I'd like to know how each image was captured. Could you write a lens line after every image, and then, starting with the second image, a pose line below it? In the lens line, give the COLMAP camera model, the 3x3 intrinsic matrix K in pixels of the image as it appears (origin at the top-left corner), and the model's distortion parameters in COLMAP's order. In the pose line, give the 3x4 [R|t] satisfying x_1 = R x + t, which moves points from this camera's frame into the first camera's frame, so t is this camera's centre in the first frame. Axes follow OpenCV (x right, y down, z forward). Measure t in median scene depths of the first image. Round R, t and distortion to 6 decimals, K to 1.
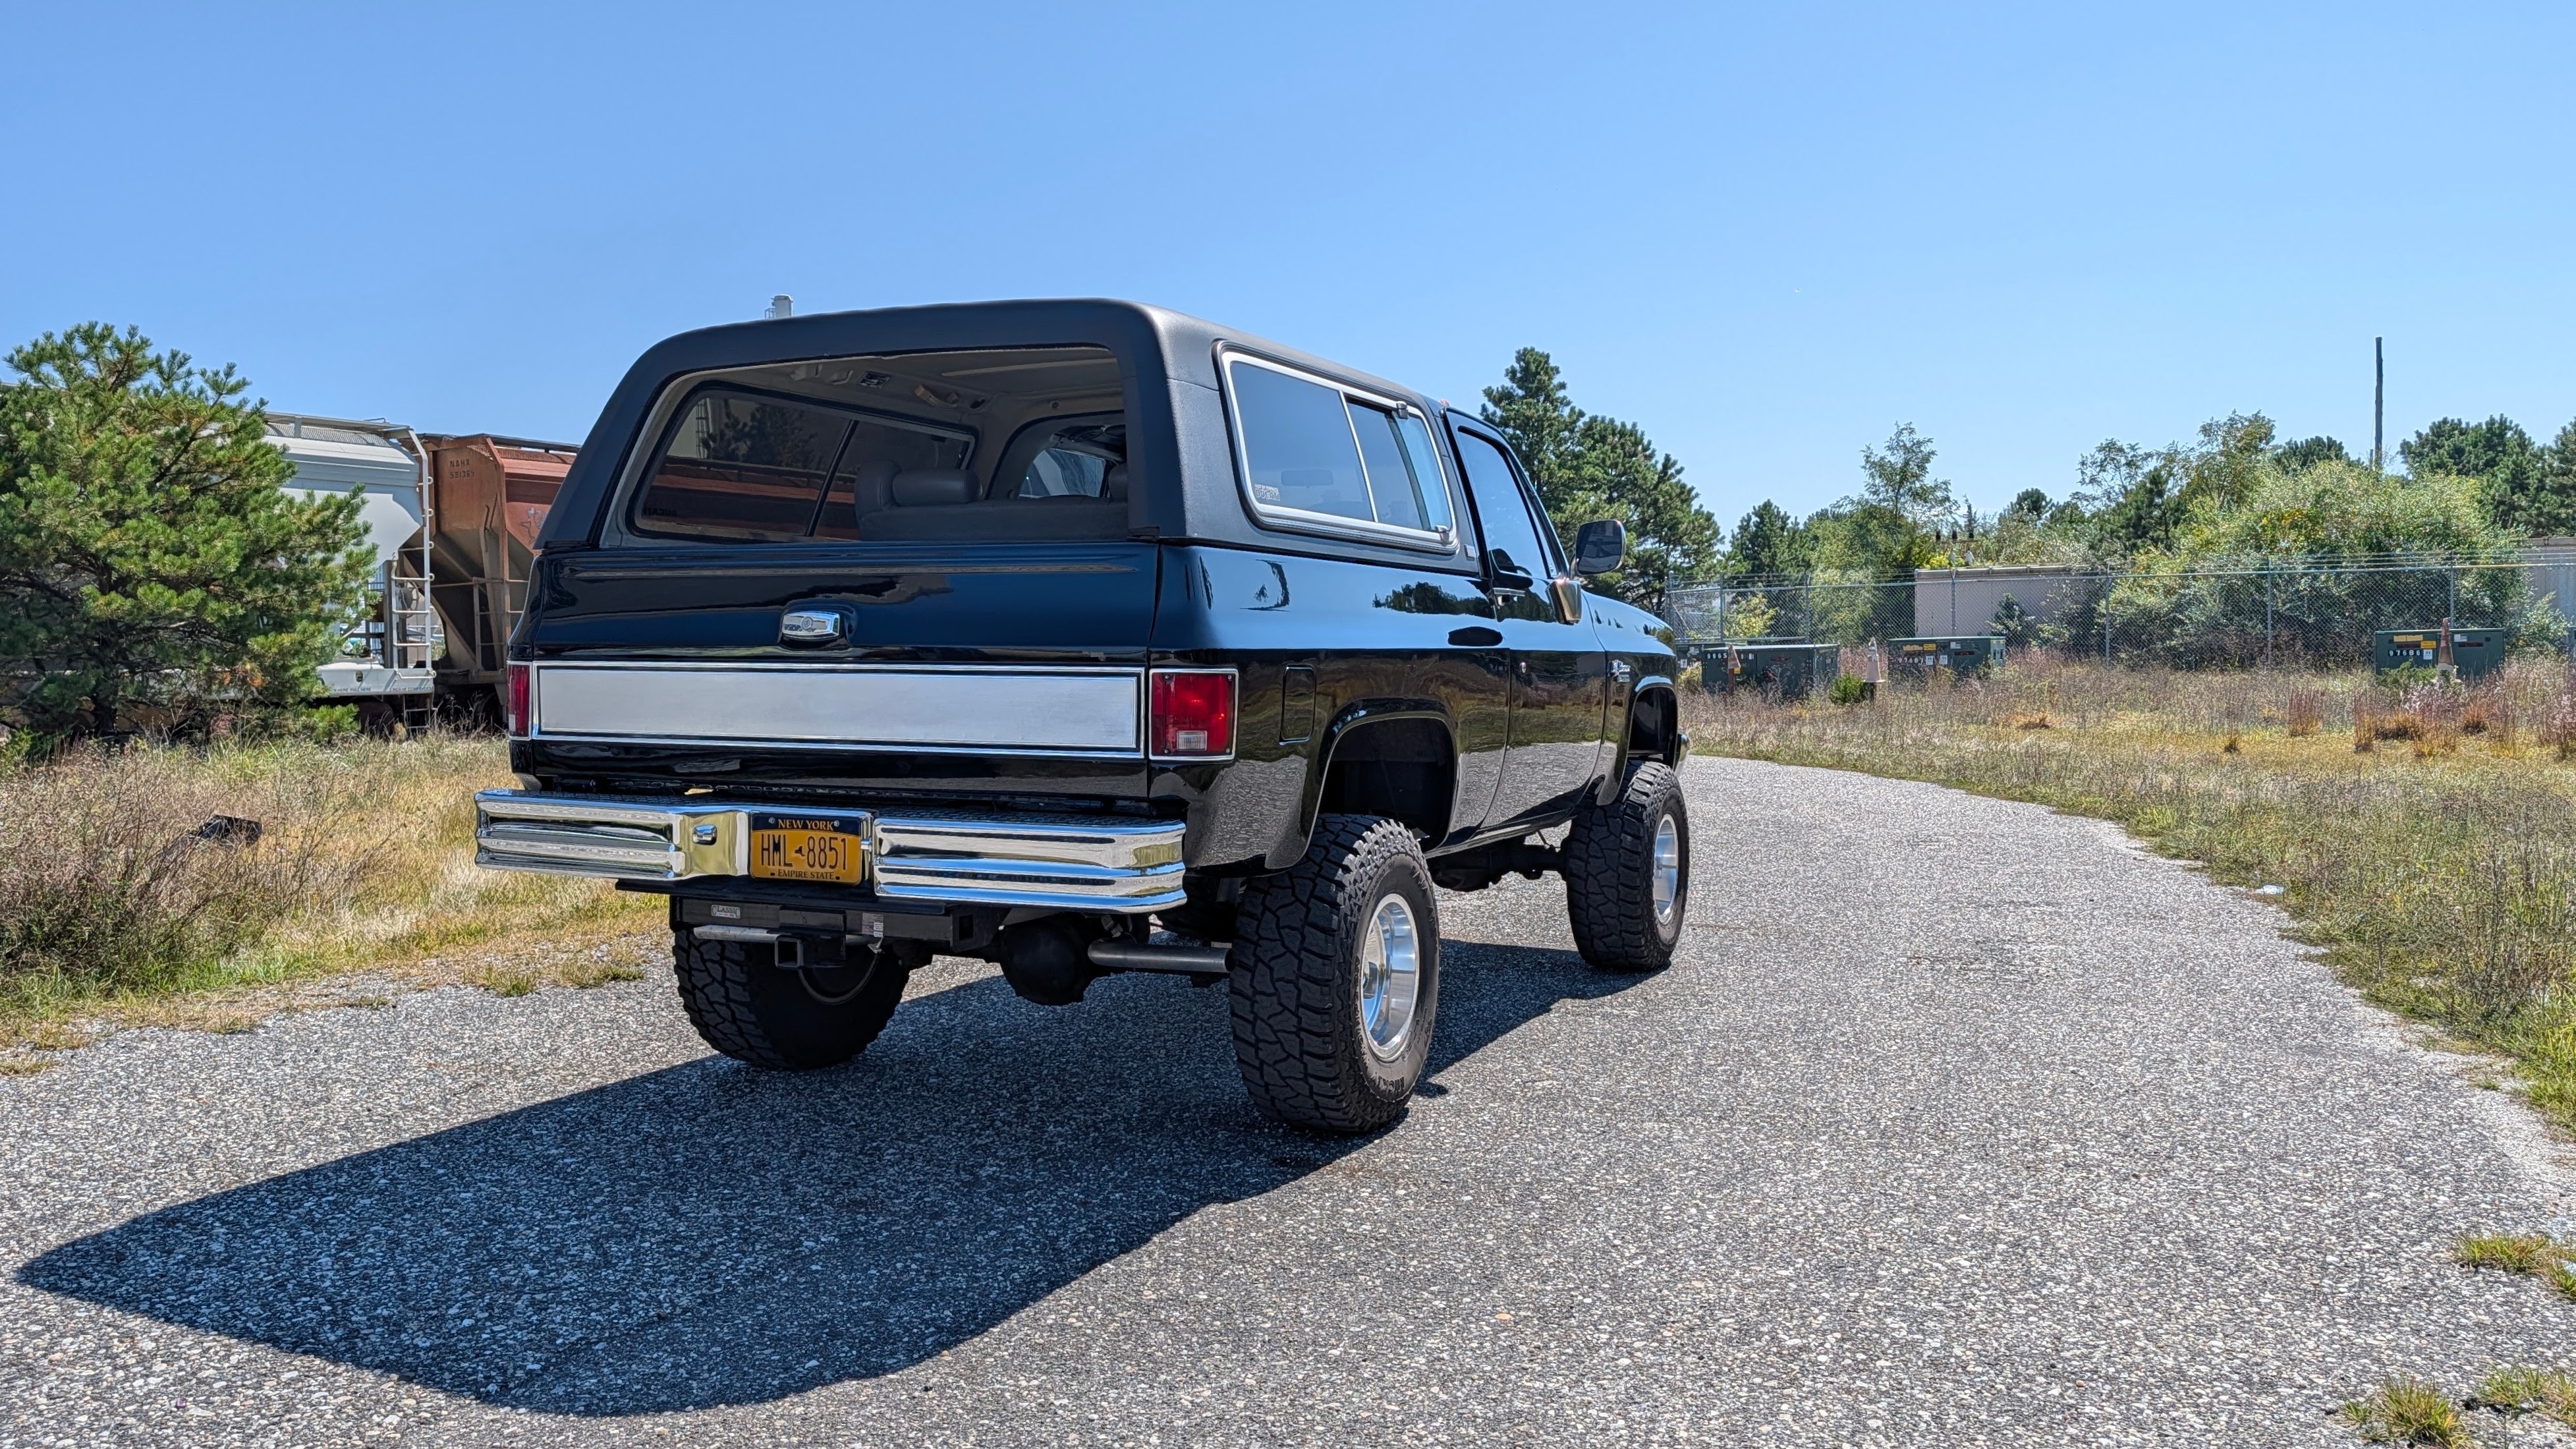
lens RADIAL K [[1914.6, 0, 1316.0], [0, 1914.6, 719.3], [0, 0, 1]] dist [0.030717, -0.027521]
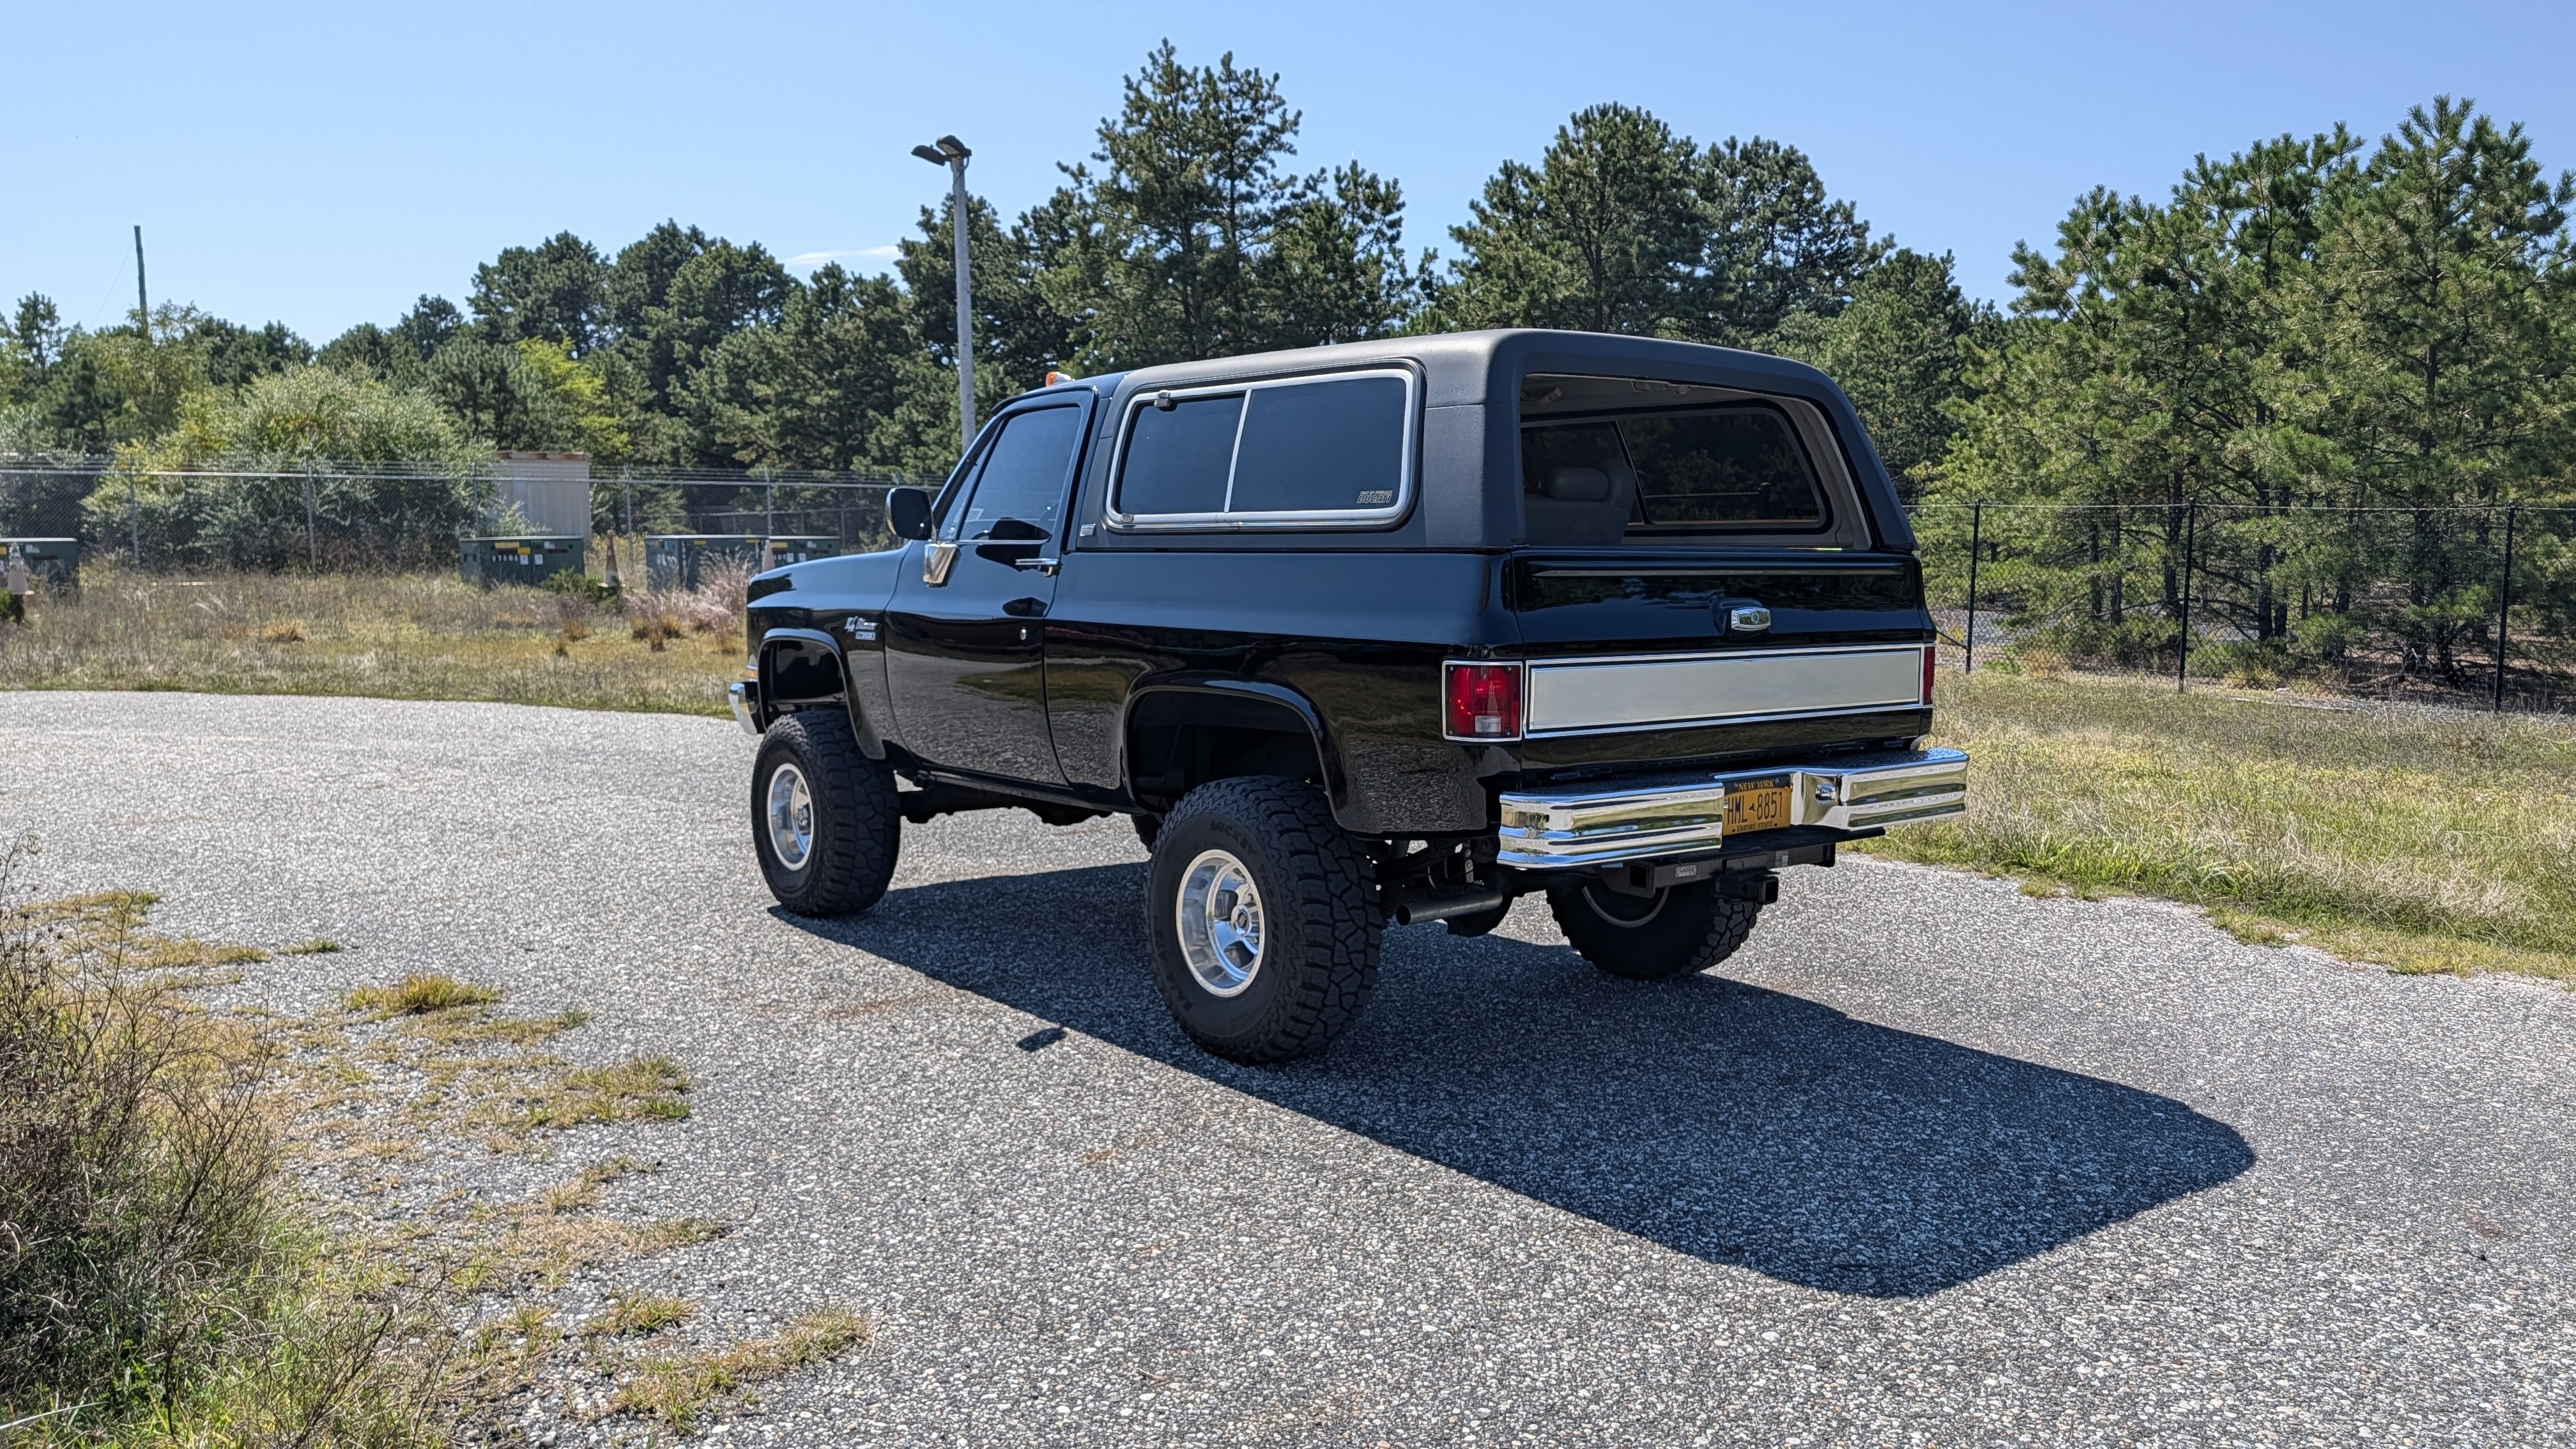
lens RADIAL K [[1846.5, 0, 1334.6], [0, 1846.5, 761.0], [0, 0, 1]] dist [-0.001721, 0.006711]
pose [[0.447228, -0.099430, 0.888876, -1.341457], [0.025964, 0.994826, 0.098218, -0.075944], [-0.894043, -0.020847, 0.447496, 0.689564]]
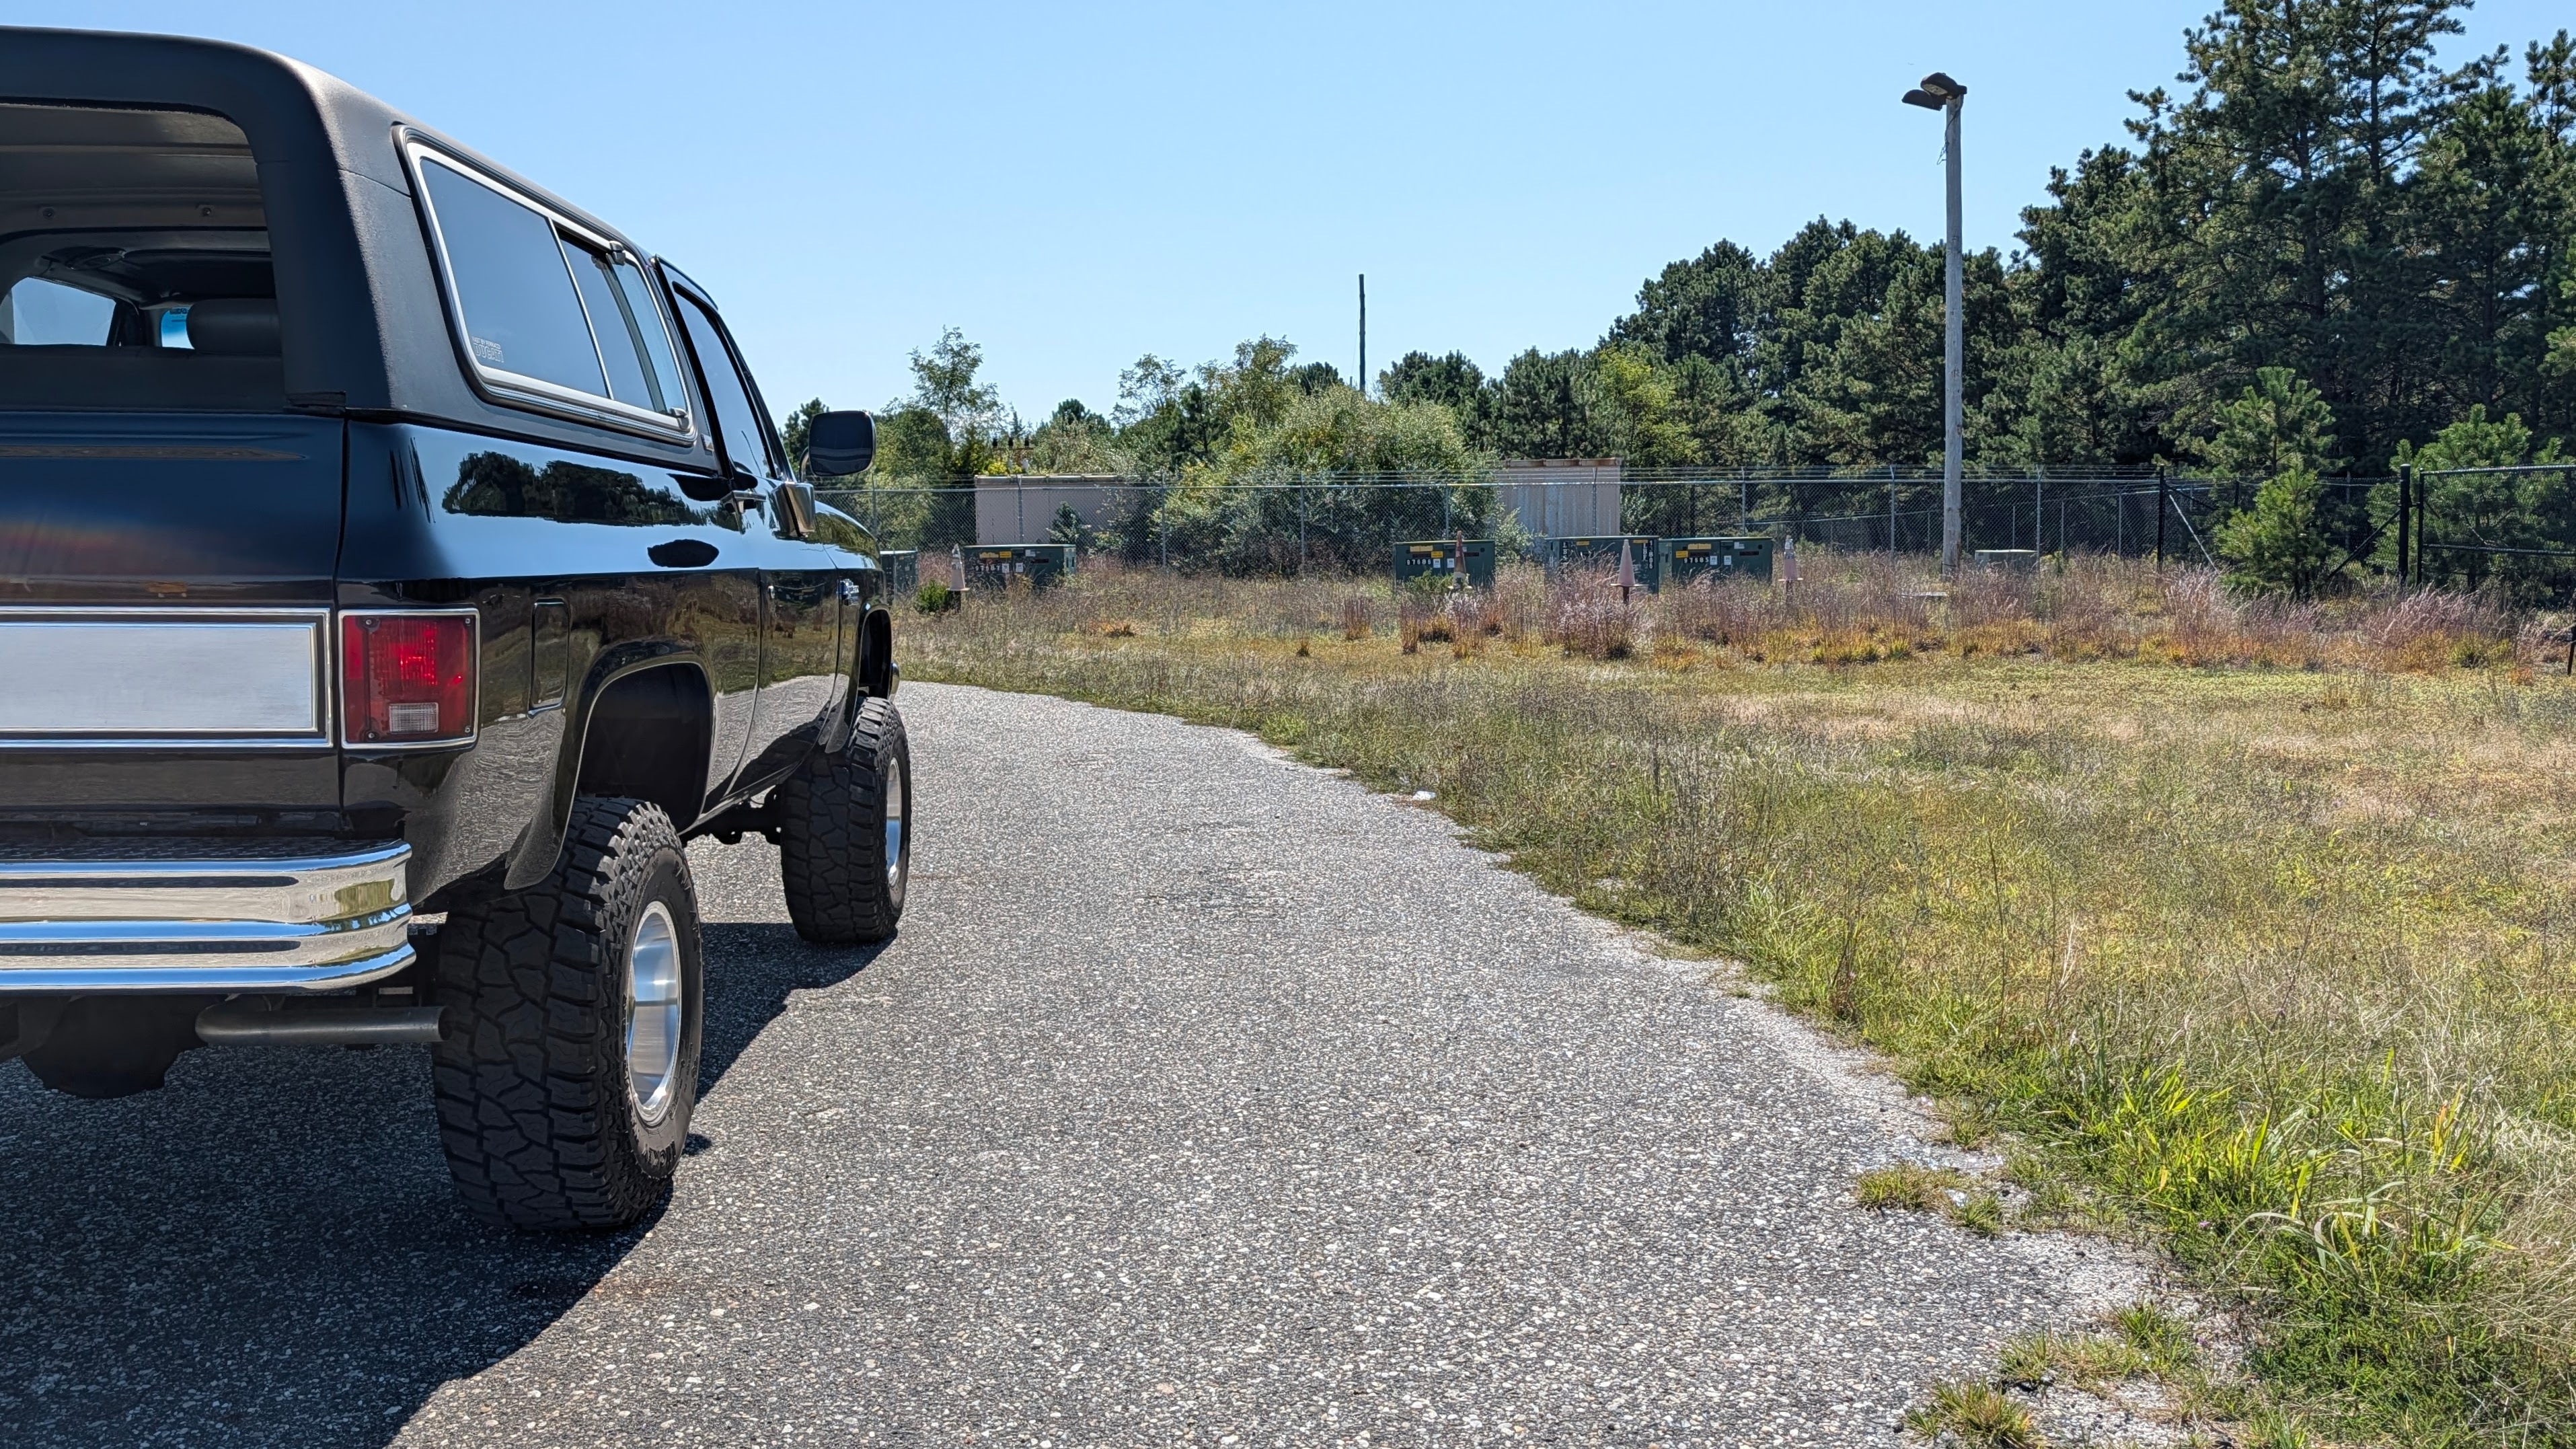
lens RADIAL K [[1960.3, 0, 1301.9], [0, 1960.3, 701.2], [0, 0, 1]] dist [0.037768, -0.046643]
pose [[0.888592, -0.032772, 0.457526, -0.091955], [0.015495, 0.999020, 0.041463, -0.016350], [-0.458436, -0.029754, 0.888229, 0.220259]]
